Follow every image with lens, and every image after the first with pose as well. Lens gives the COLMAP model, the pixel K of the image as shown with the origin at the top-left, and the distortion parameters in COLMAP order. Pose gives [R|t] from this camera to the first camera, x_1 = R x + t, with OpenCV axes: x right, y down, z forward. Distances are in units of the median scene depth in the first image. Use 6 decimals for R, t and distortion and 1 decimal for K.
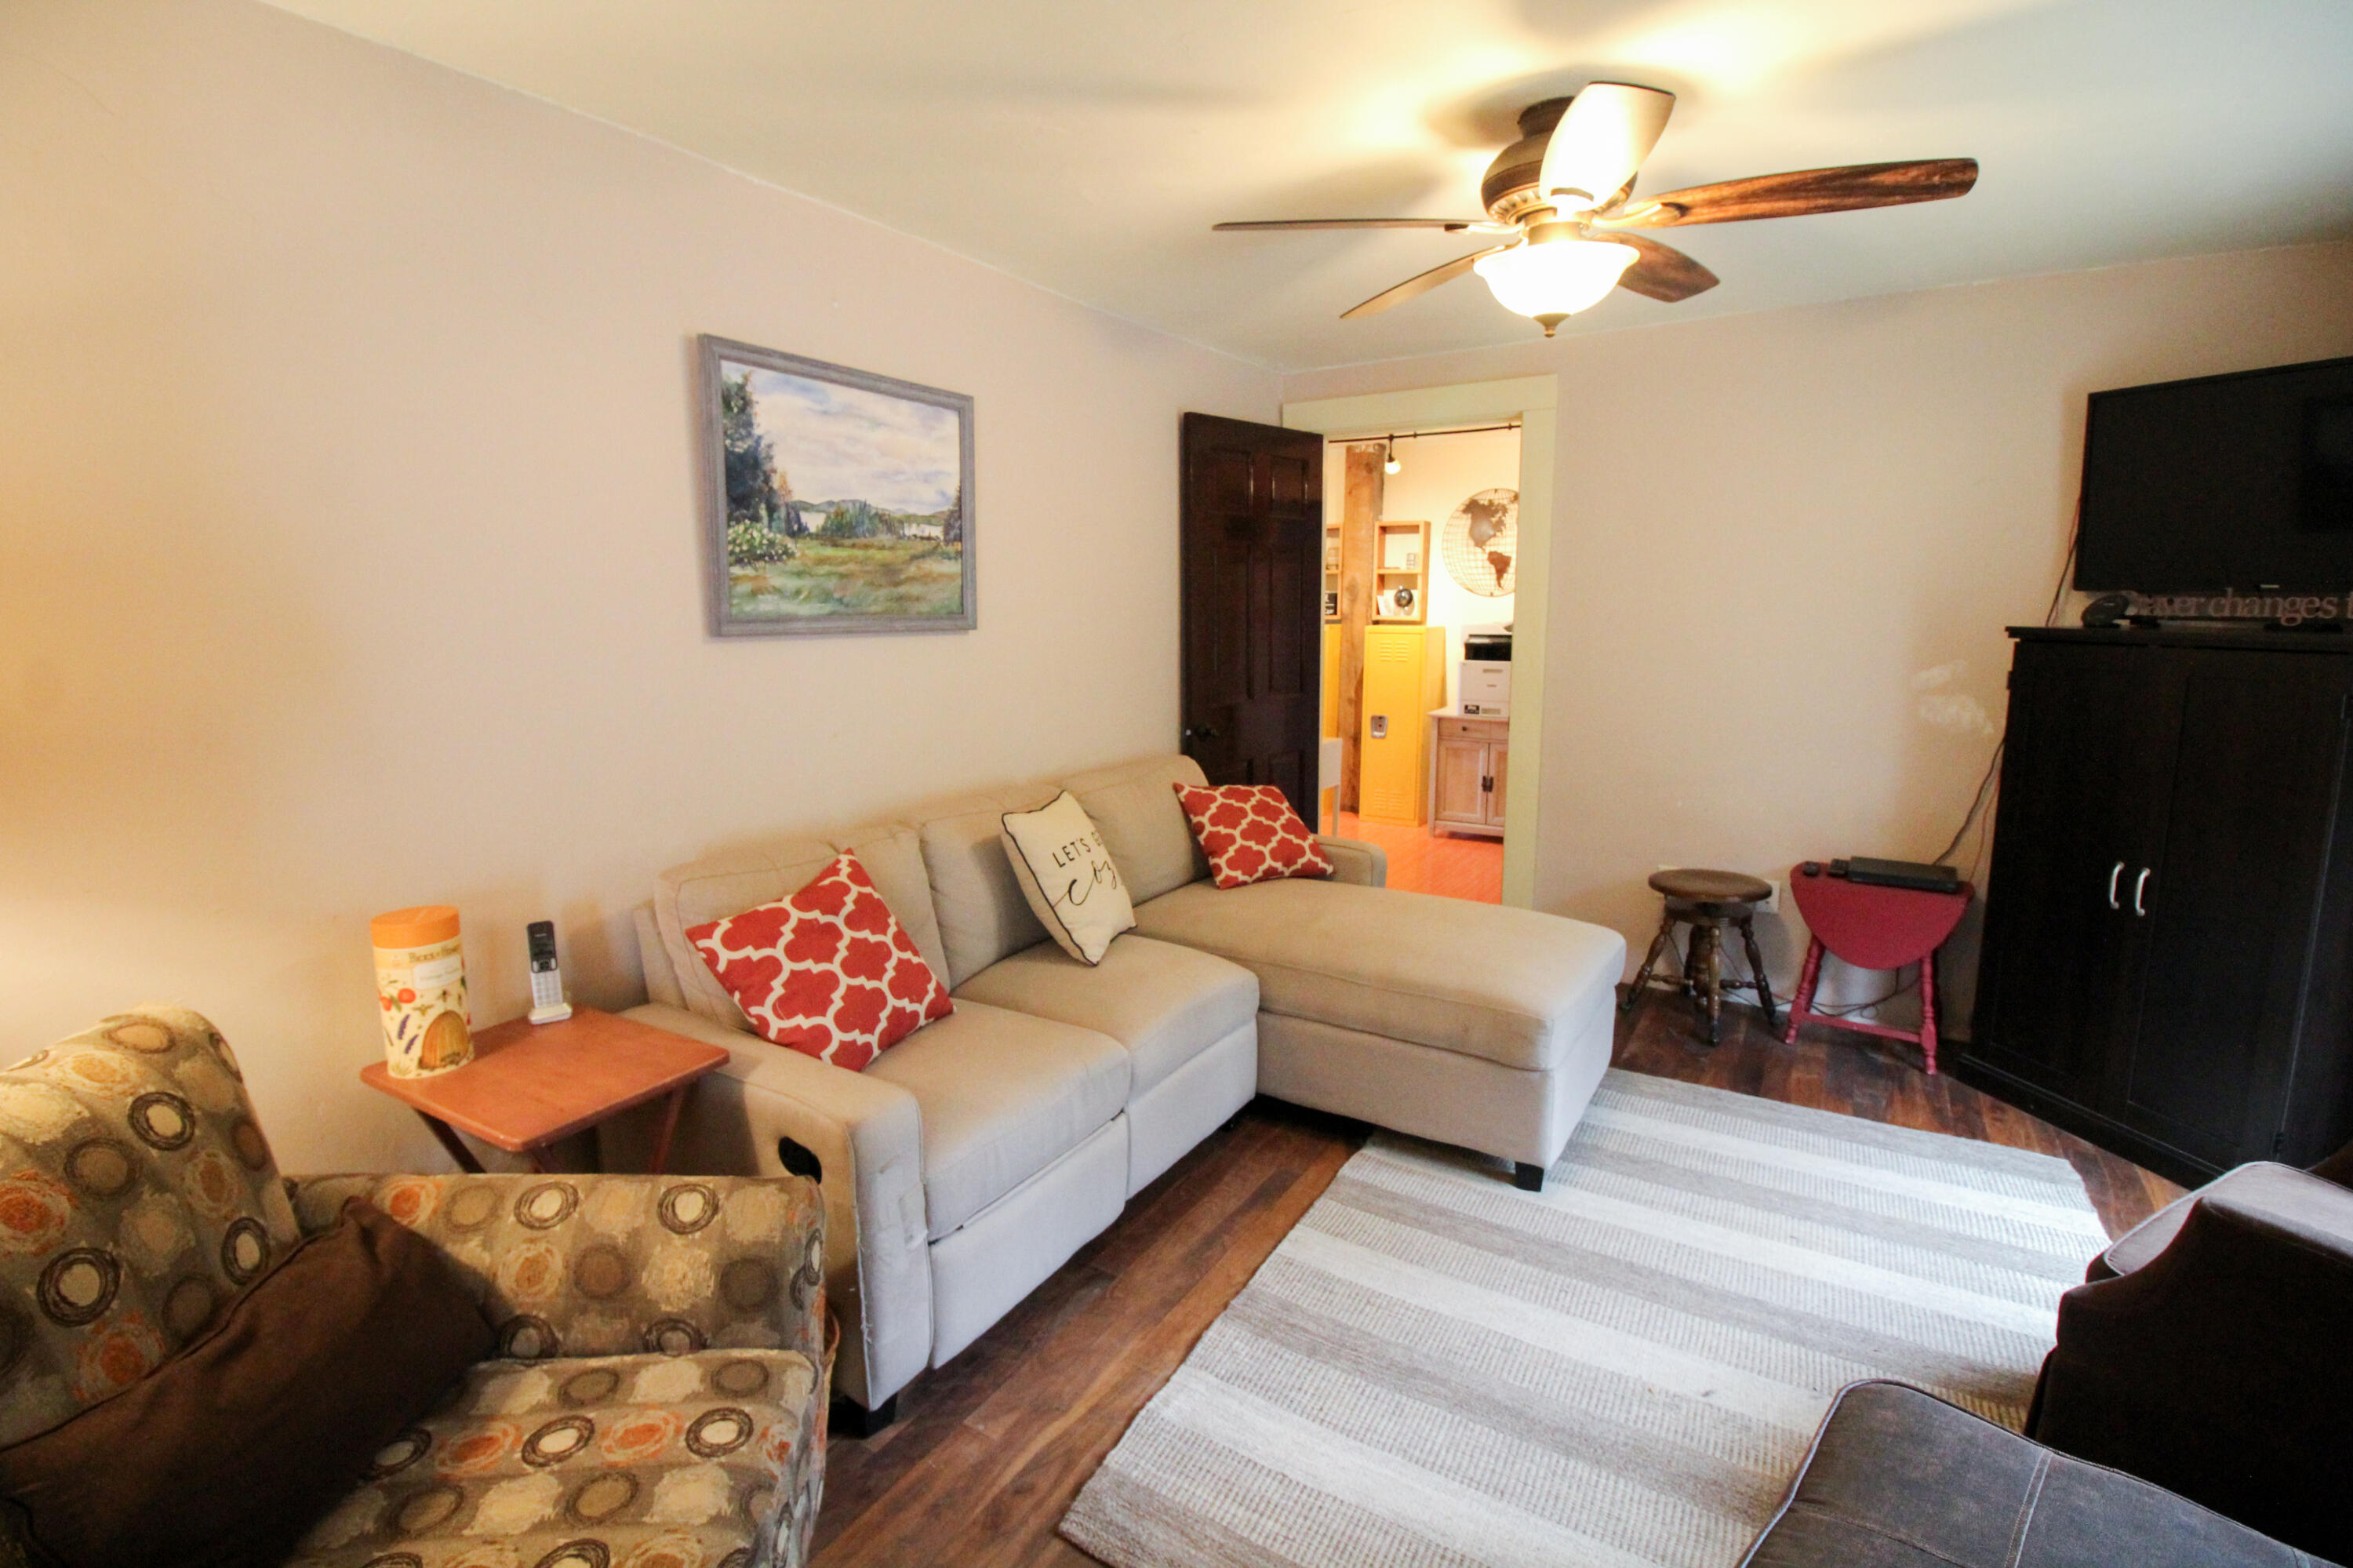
lens RADIAL K [[1090.7, 0, 1166.1], [0, 1090.7, 767.2], [0, 0, 1]] dist [-0.001920, -0.011701]
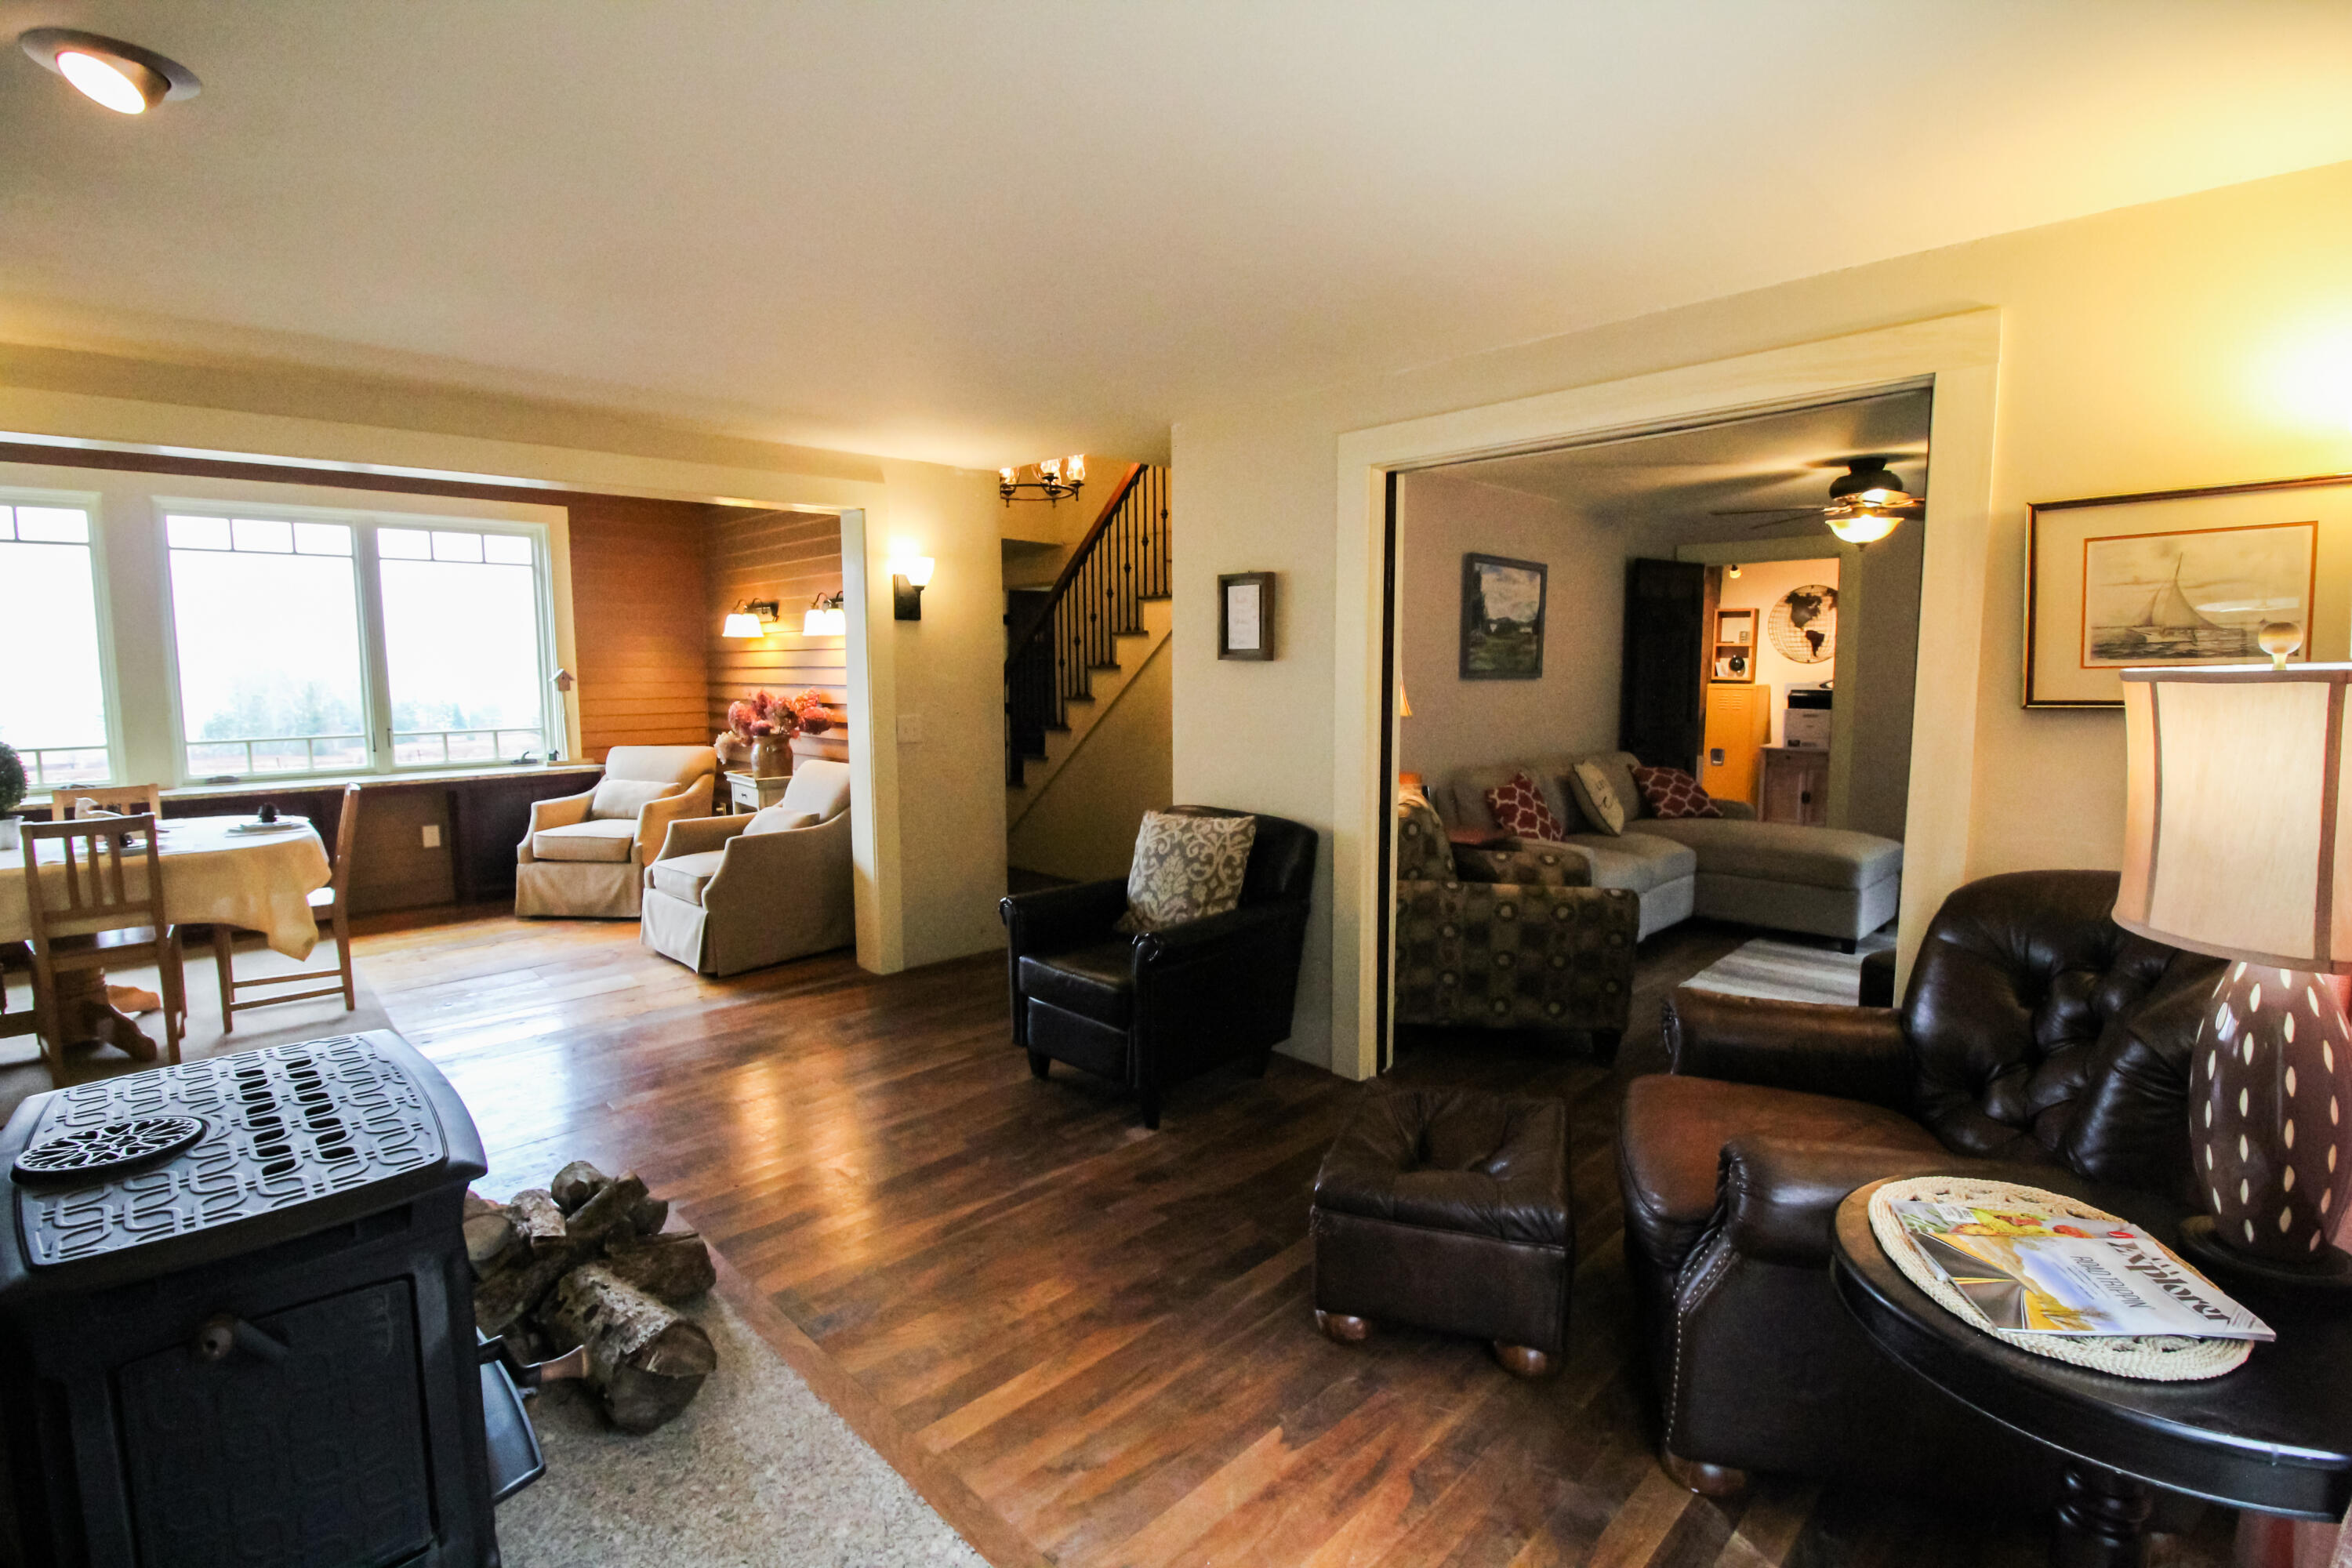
lens RADIAL K [[1090.2, 0, 1164.3], [0, 1090.2, 767.2], [0, 0, 1]] dist [-0.001920, -0.011701]
pose [[0.974741, 0.023921, -0.222056, -0.424854], [-0.037238, 0.997737, -0.055980, 0.186179], [0.220214, 0.062835, 0.973426, -1.155723]]
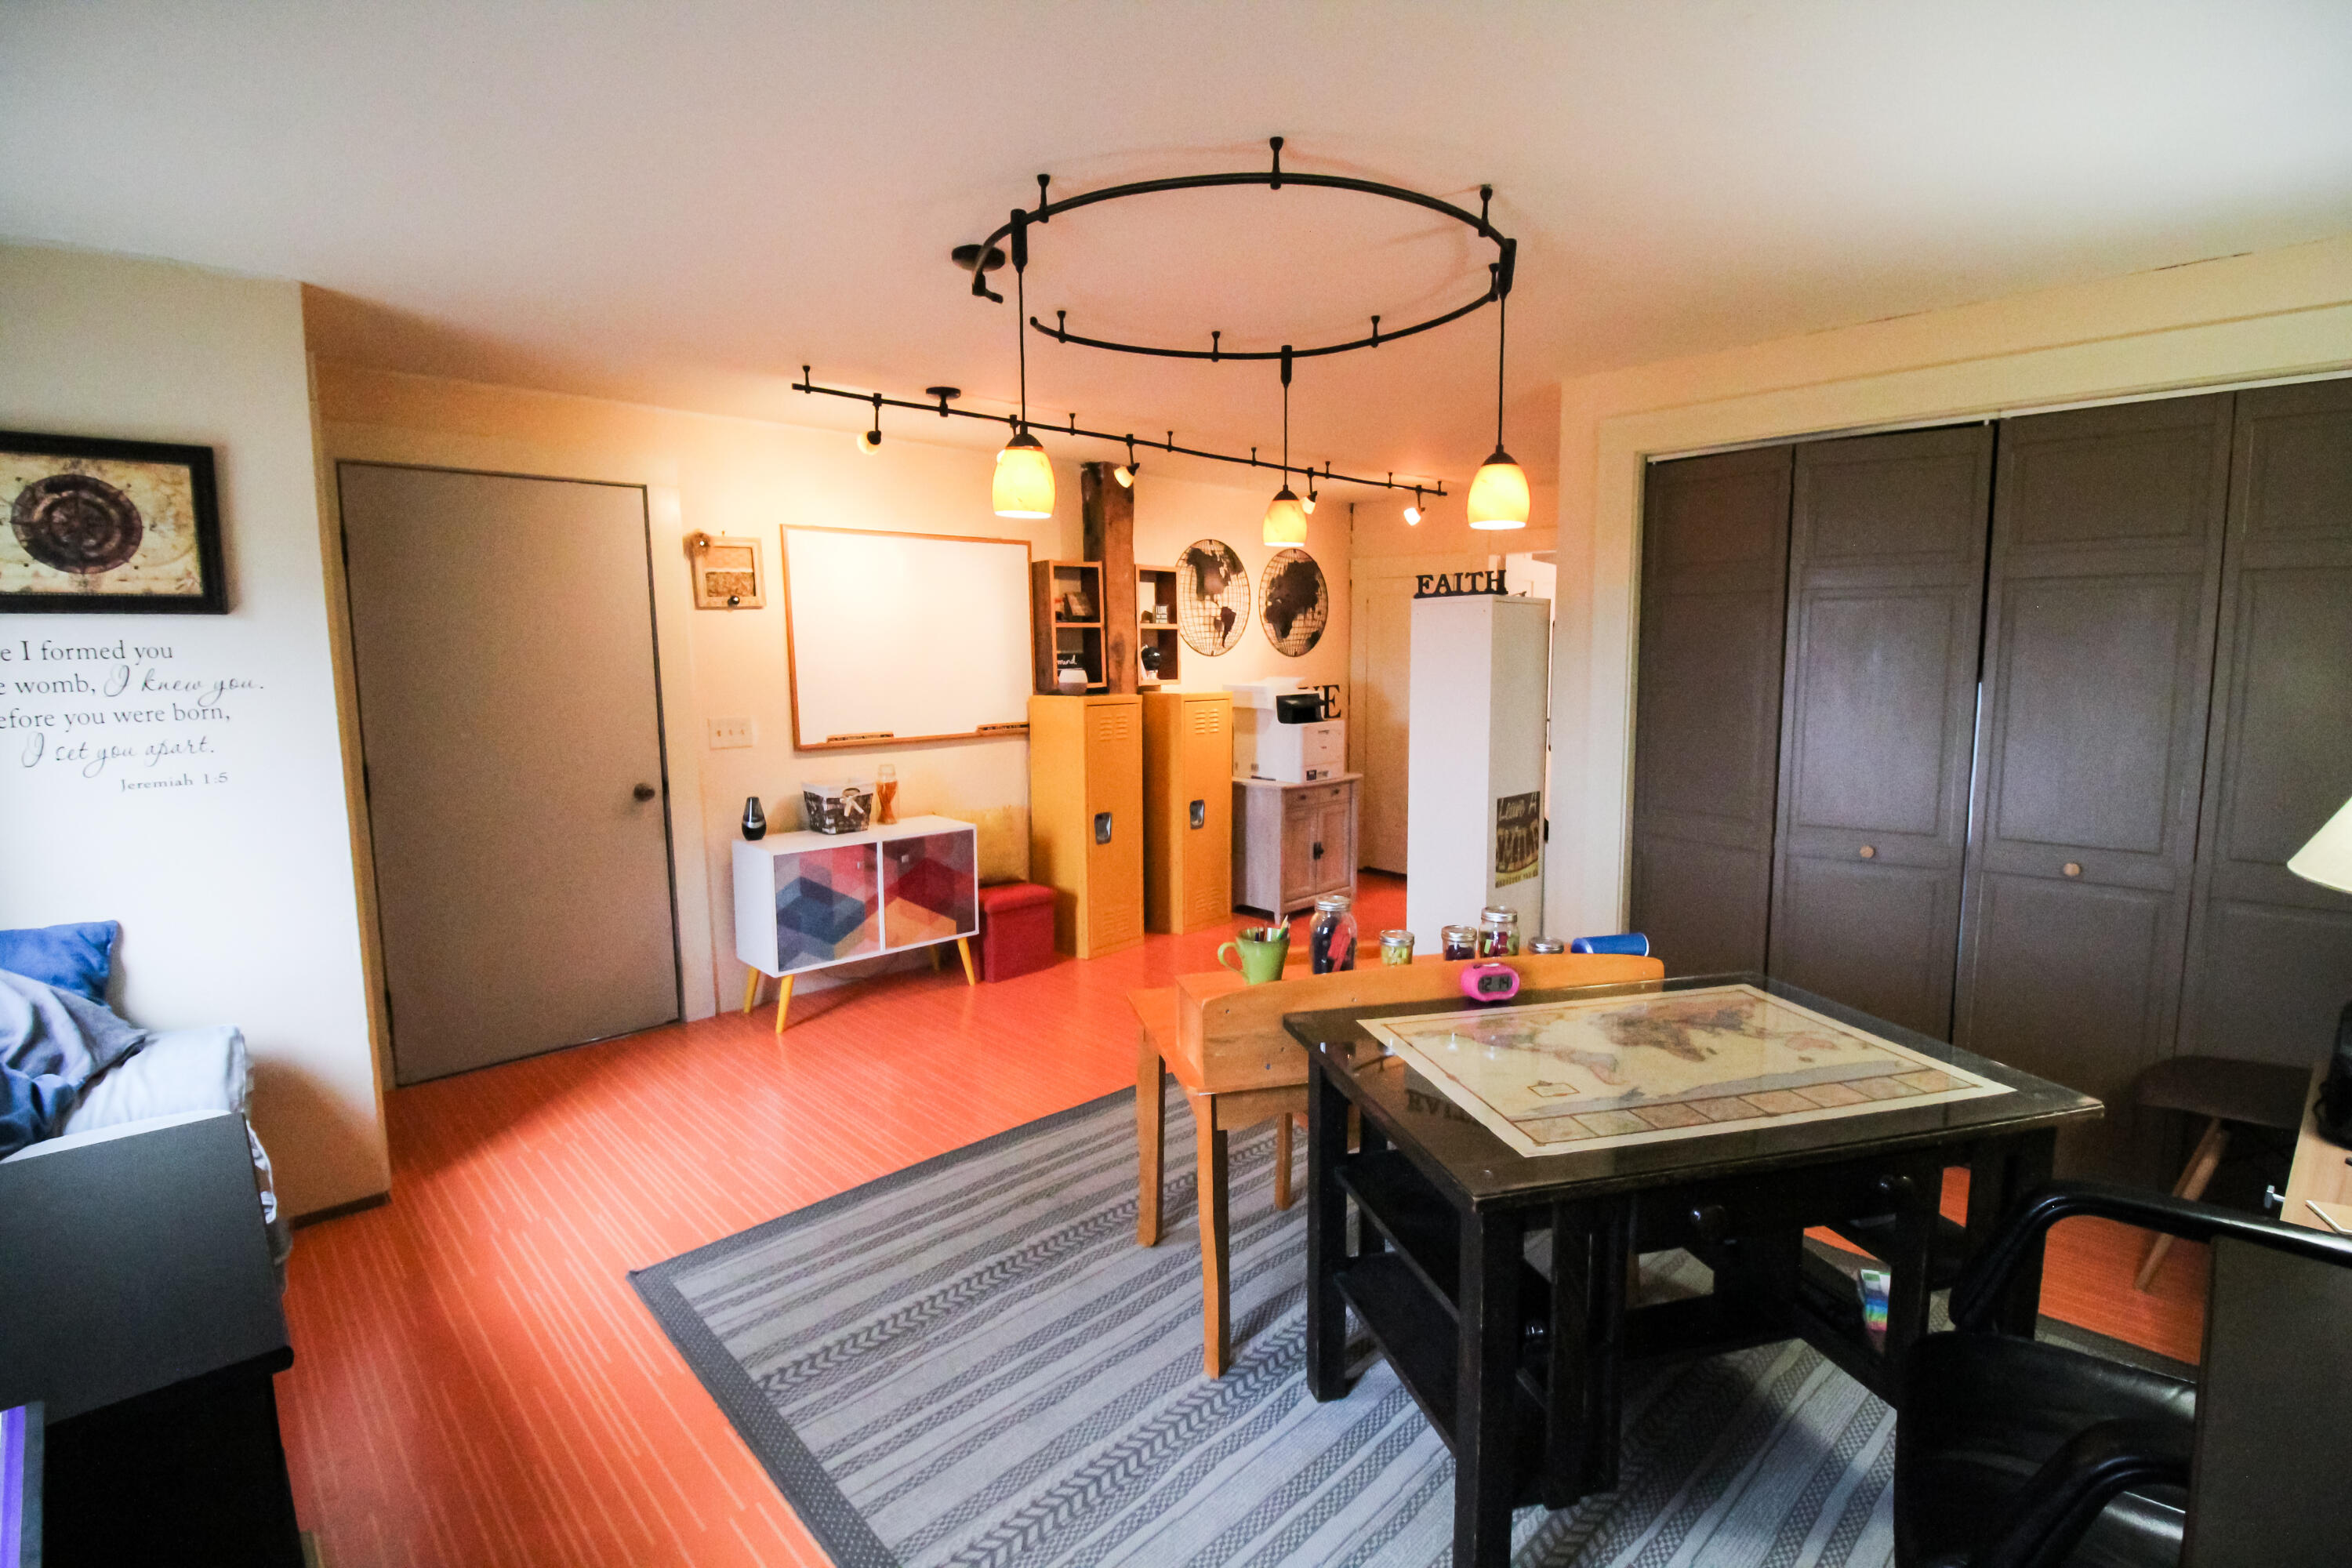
lens RADIAL K [[1090.2, 0, 1165.0], [0, 1090.2, 772.3], [0, 0, 1]] dist [-0.001920, -0.011701]
pose [[0.237859, -0.107885, 0.965290, -1.434405], [0.162343, 0.984248, 0.070001, -0.310065], [-0.957637, 0.140058, 0.251627, 1.939322]]
